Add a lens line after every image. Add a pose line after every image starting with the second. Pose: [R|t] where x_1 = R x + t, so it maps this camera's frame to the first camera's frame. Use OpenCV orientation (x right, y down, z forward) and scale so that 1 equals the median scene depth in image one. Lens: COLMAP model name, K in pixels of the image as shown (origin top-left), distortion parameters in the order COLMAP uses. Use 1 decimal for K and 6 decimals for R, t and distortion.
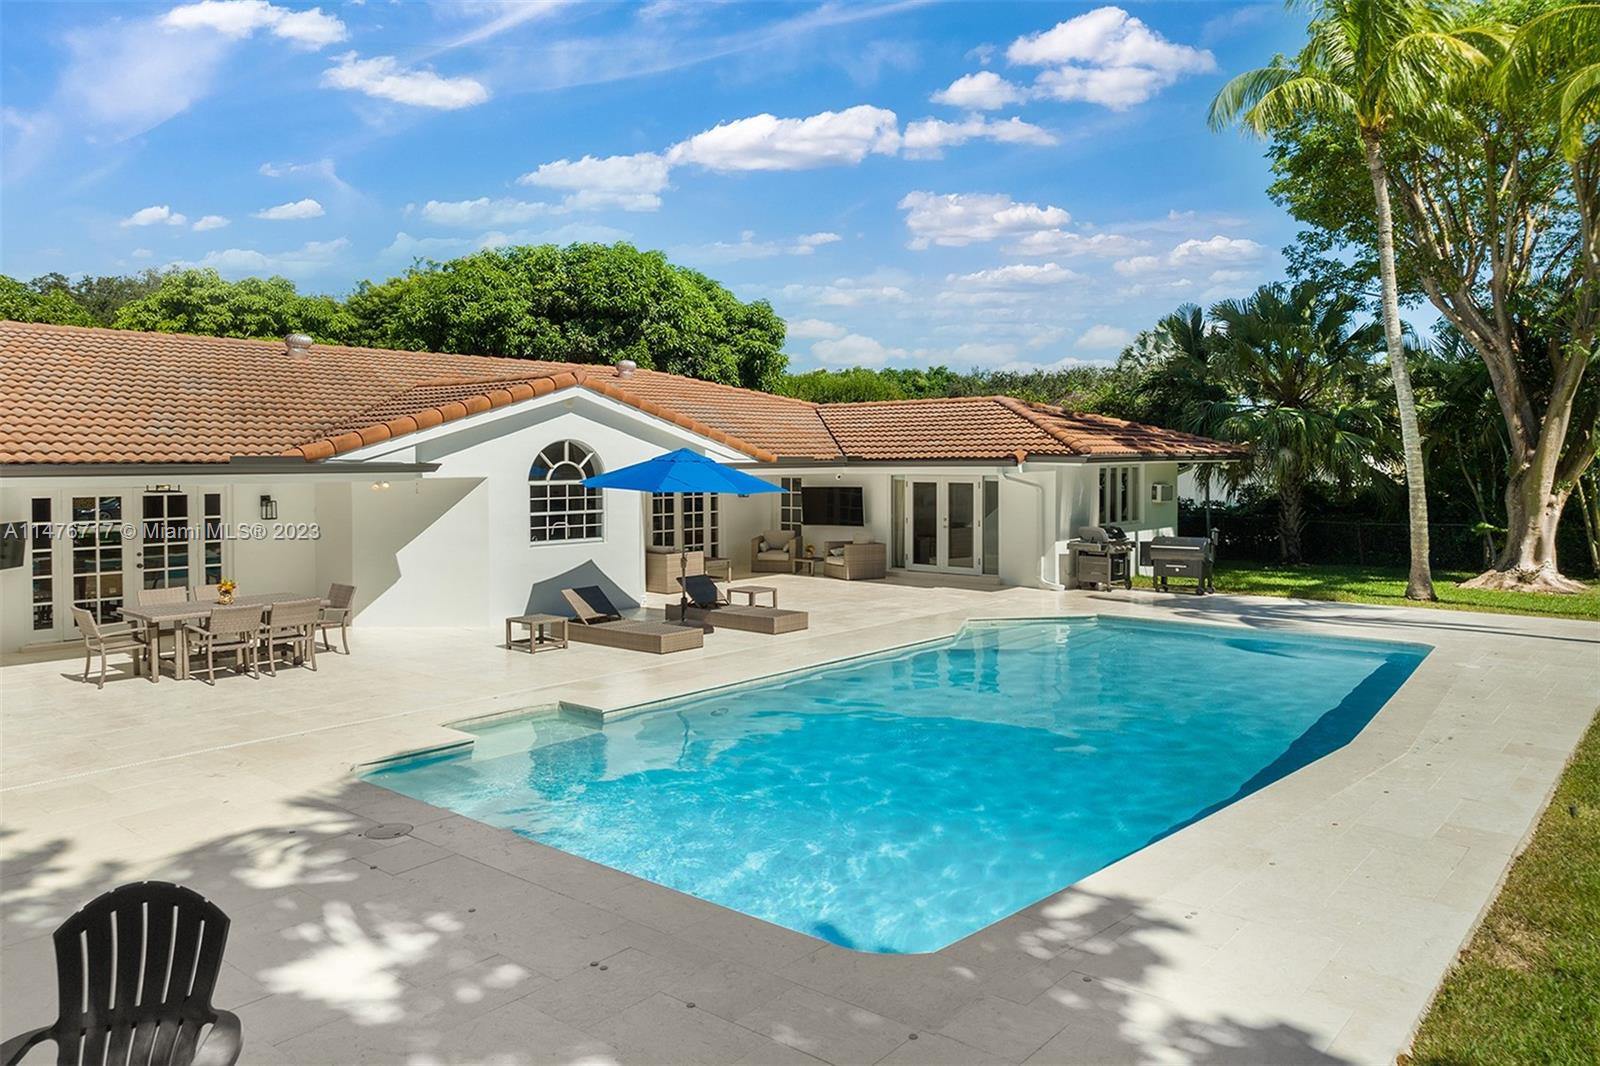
lens RADIAL K [[1110.8, 0, 830.3], [0, 1110.8, 530.2], [0, 0, 1]] dist [-0.048803, -0.001784]
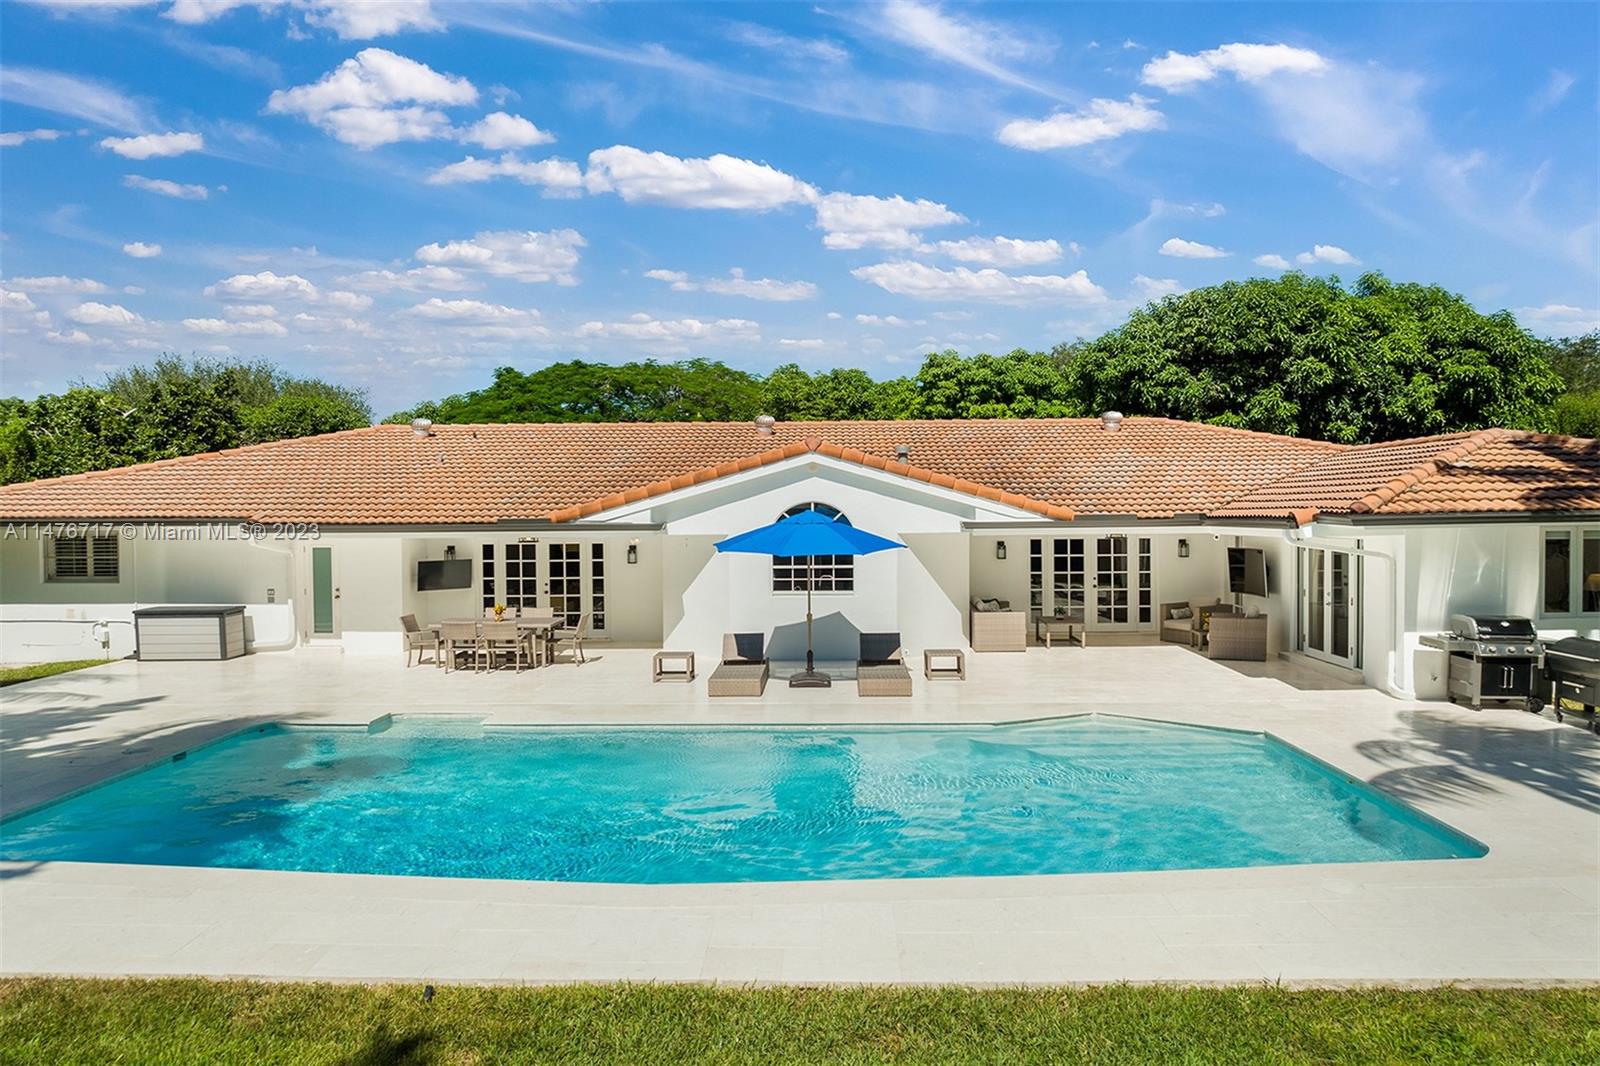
lens RADIAL K [[1110.8, 0, 830.3], [0, 1110.8, 530.2], [0, 0, 1]] dist [-0.048803, -0.001784]
pose [[0.626812, 0.011682, -0.779083, 0.618791], [-0.041953, 0.998943, -0.018774, -0.031292], [0.778040, 0.044453, 0.626639, 0.304065]]
